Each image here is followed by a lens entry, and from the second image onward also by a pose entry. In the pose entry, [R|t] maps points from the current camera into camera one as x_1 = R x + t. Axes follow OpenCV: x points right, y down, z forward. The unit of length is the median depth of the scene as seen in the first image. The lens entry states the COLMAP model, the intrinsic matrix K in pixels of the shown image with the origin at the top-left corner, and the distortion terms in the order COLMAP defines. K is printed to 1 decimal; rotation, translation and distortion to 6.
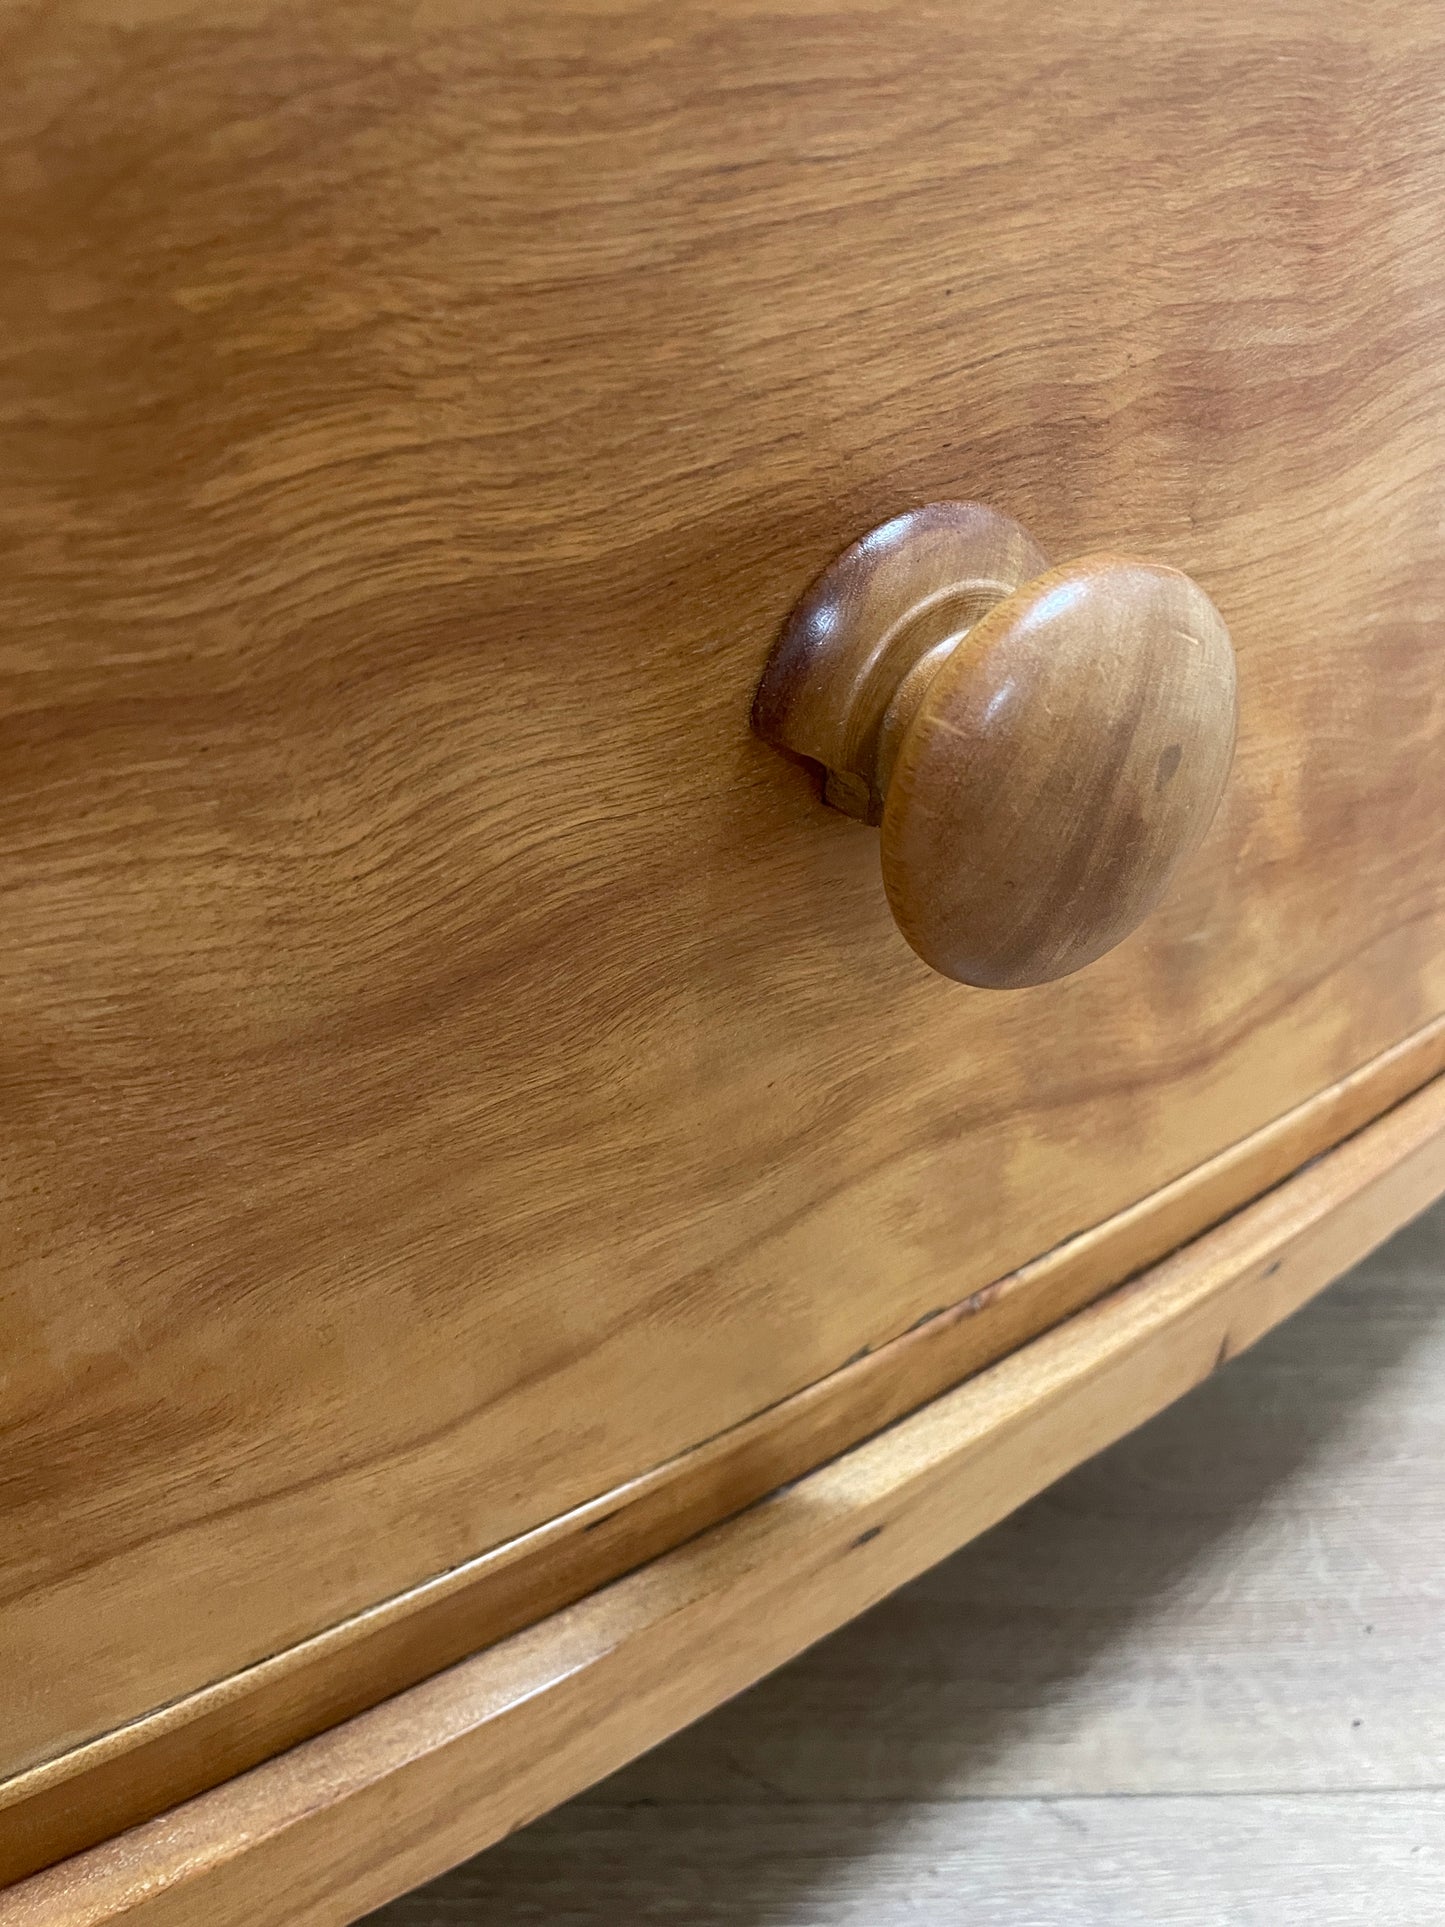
lens RADIAL K [[1457.5, 0, 707.2], [0, 1457.5, 957.7], [0, 0, 1]] dist [0.089658, -0.117951]
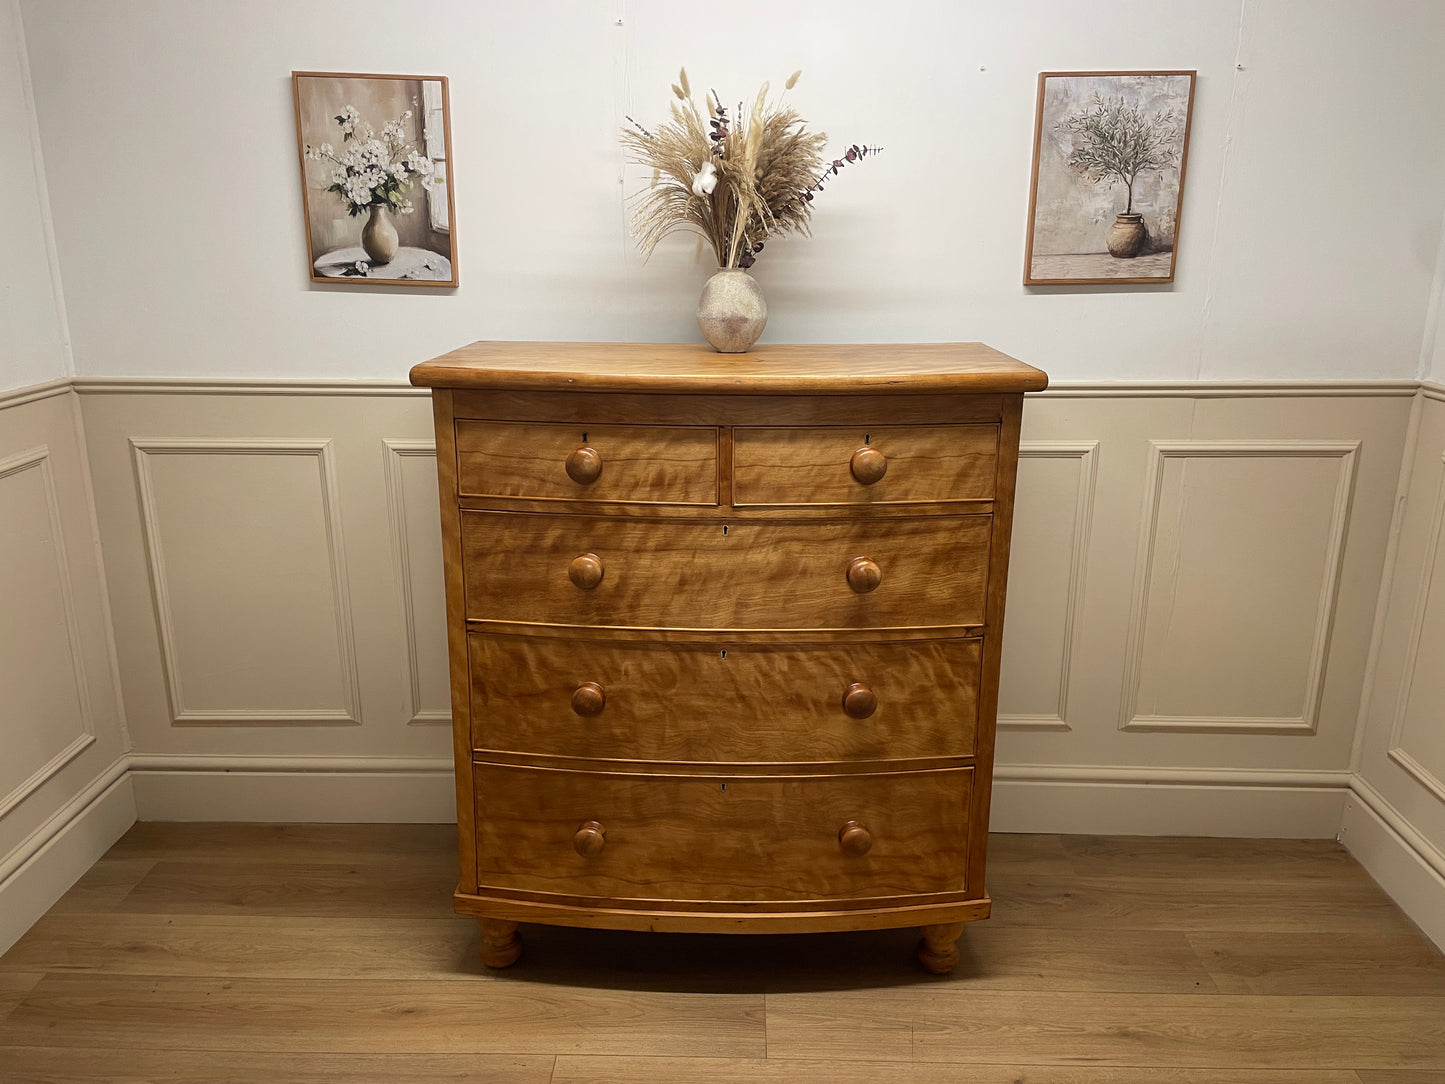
lens RADIAL K [[1093.0, 0, 721.0], [0, 1093.0, 528.4], [0, 0, 1]] dist [0.089658, -0.117951]
pose [[0.751081, 0.153069, -0.642221, 5.453435], [-0.332469, 0.928099, -0.167619, -1.140106], [0.570387, 0.339414, 0.747968, -5.248569]]
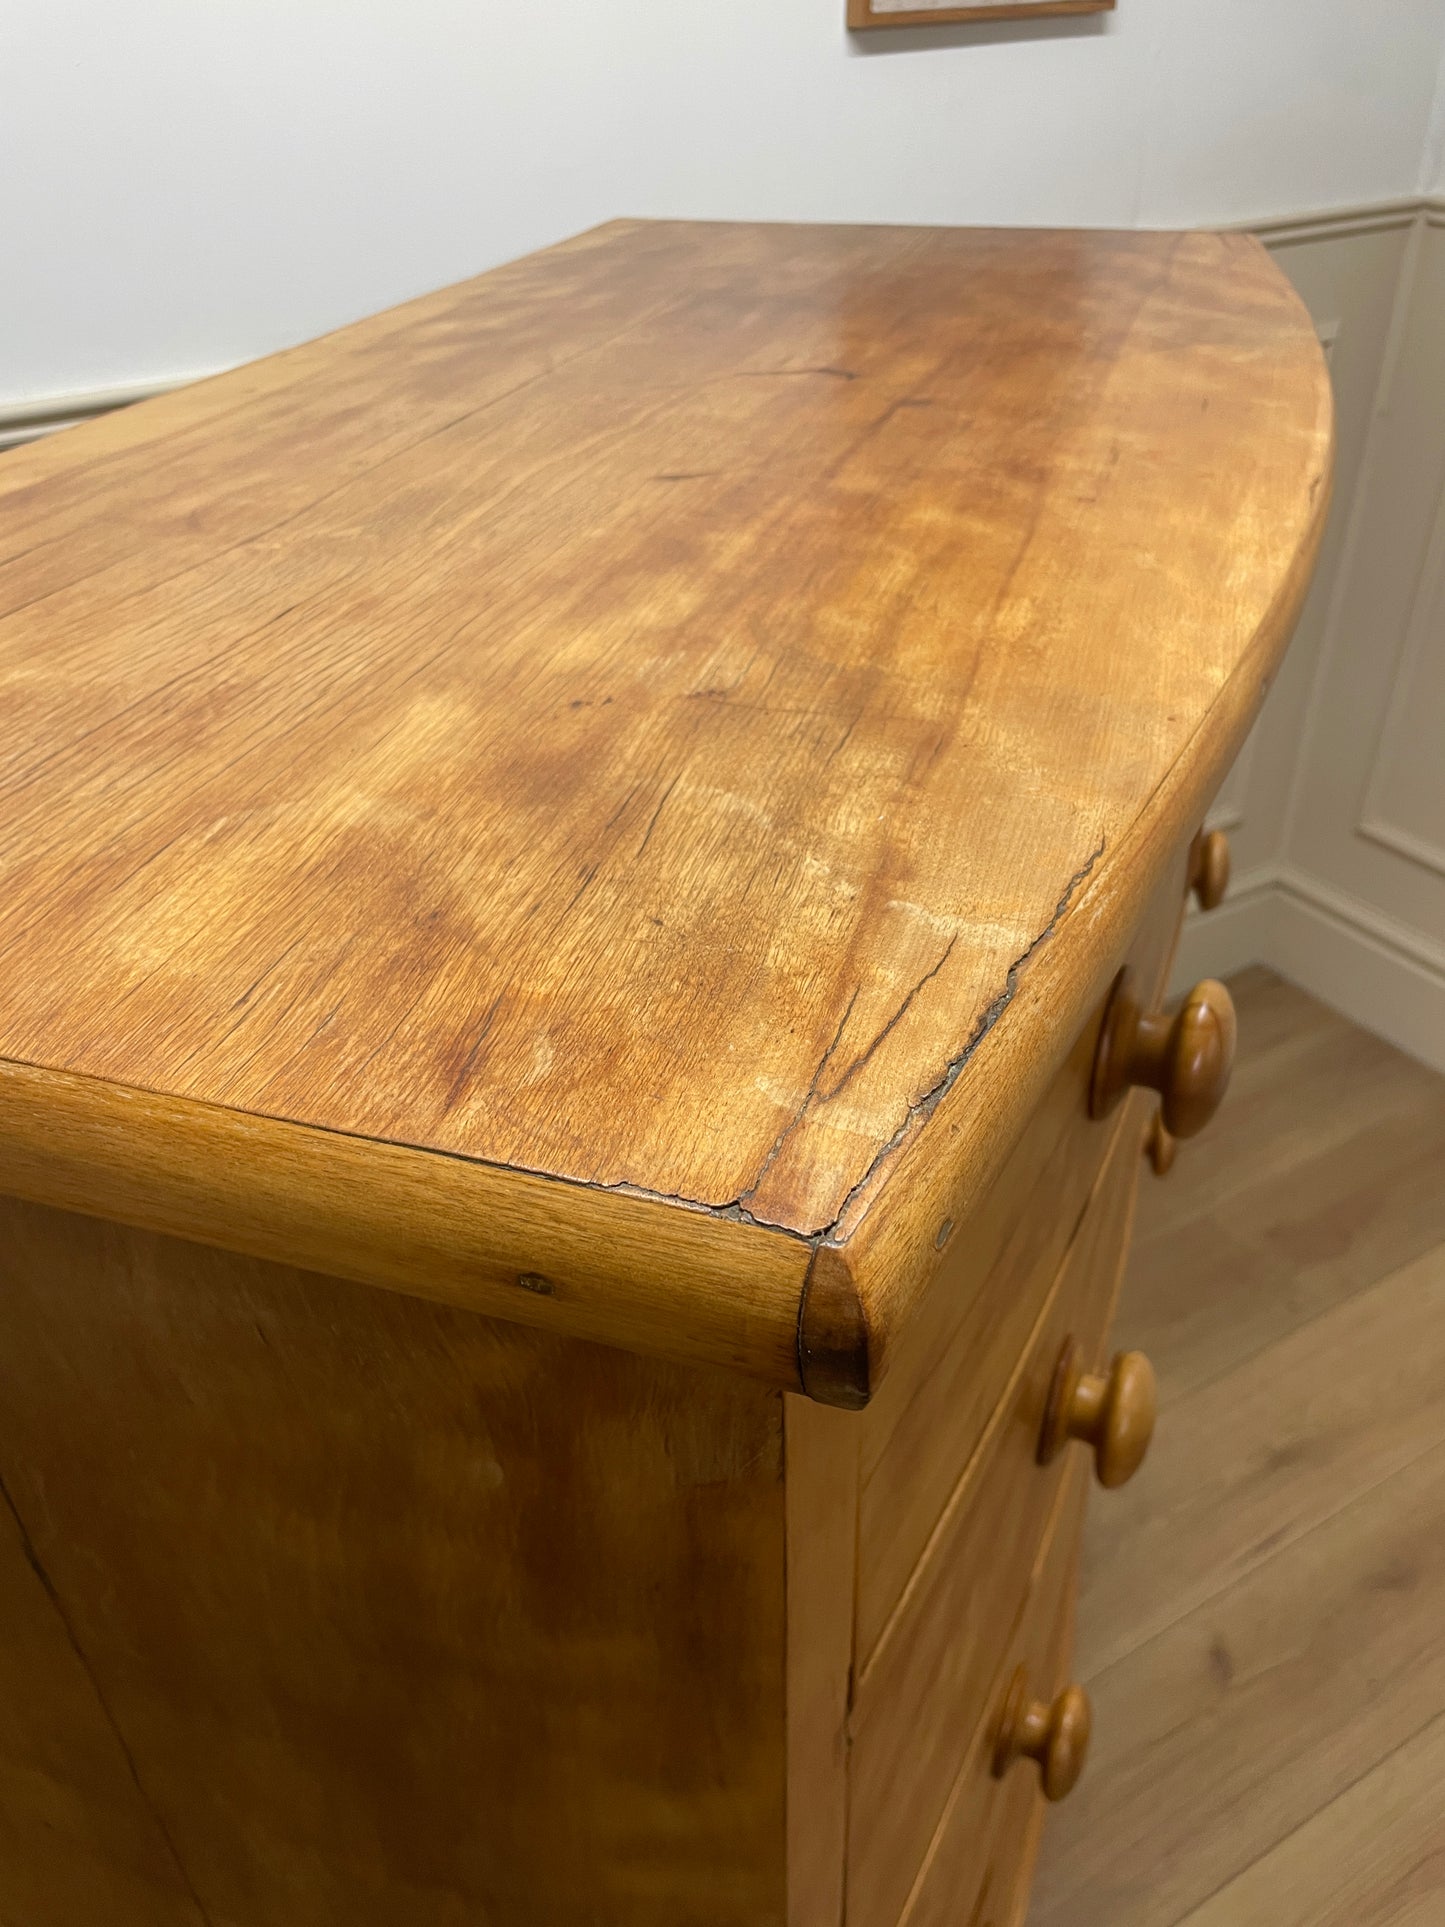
lens RADIAL K [[1457.5, 0, 693.0], [0, 1457.5, 978.5], [0, 0, 1]] dist [0.089658, -0.117951]
pose [[0.984908, 0.038561, -0.168731, 1.698794], [-0.032339, 0.998697, 0.039472, -2.235023], [0.170033, -0.033420, 0.984872, -3.008050]]
